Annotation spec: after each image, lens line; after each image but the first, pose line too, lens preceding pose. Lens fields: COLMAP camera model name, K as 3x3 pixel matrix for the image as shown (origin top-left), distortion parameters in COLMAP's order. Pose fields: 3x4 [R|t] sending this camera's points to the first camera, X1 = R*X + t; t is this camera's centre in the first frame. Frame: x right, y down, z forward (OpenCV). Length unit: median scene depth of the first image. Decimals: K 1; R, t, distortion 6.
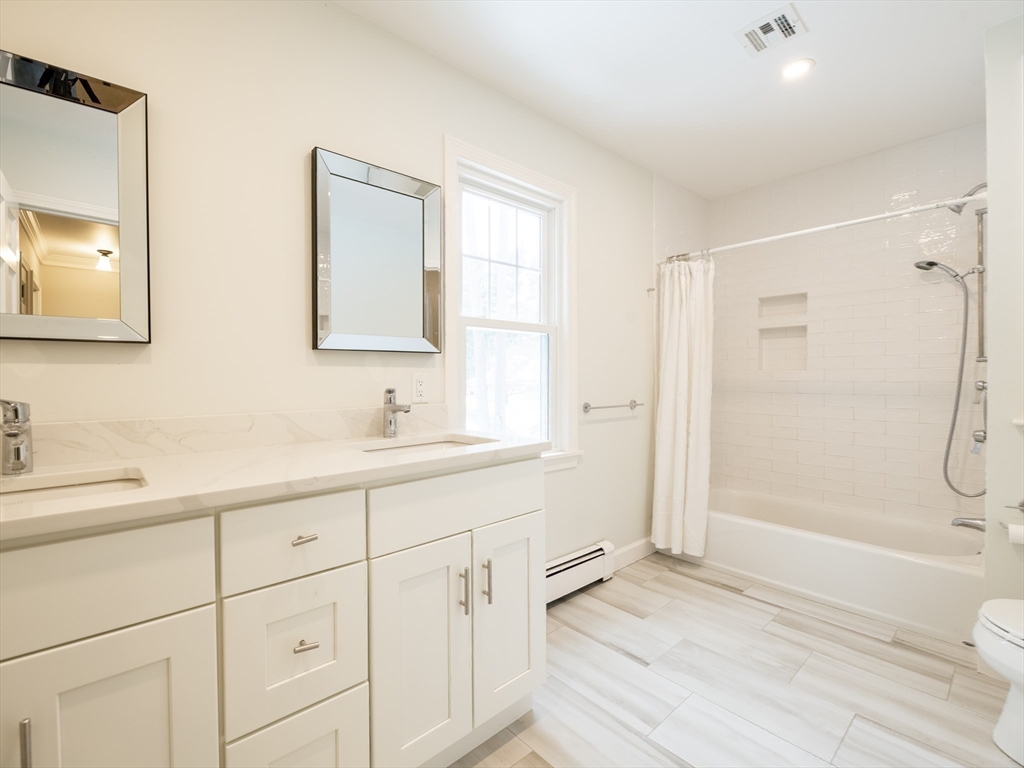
lens RADIAL K [[465.5, 0, 510.3], [0, 465.5, 381.3], [0, 0, 1]] dist [-0.001899, -0.003209]
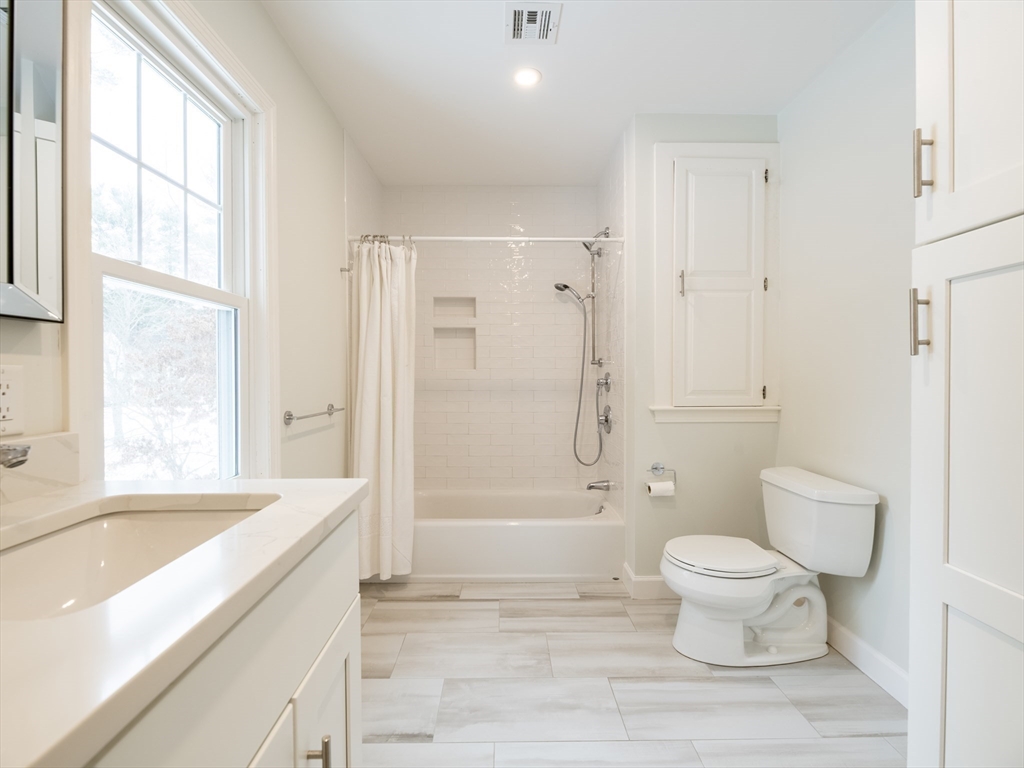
lens RADIAL K [[465.5, 0, 511.8], [0, 465.5, 381.7], [0, 0, 1]] dist [-0.001899, -0.003209]
pose [[0.656325, -0.009870, 0.754414, -0.155442], [0.006521, 0.999951, 0.007409, -0.002497], [-0.754450, 0.000057, 0.656357, 0.280984]]
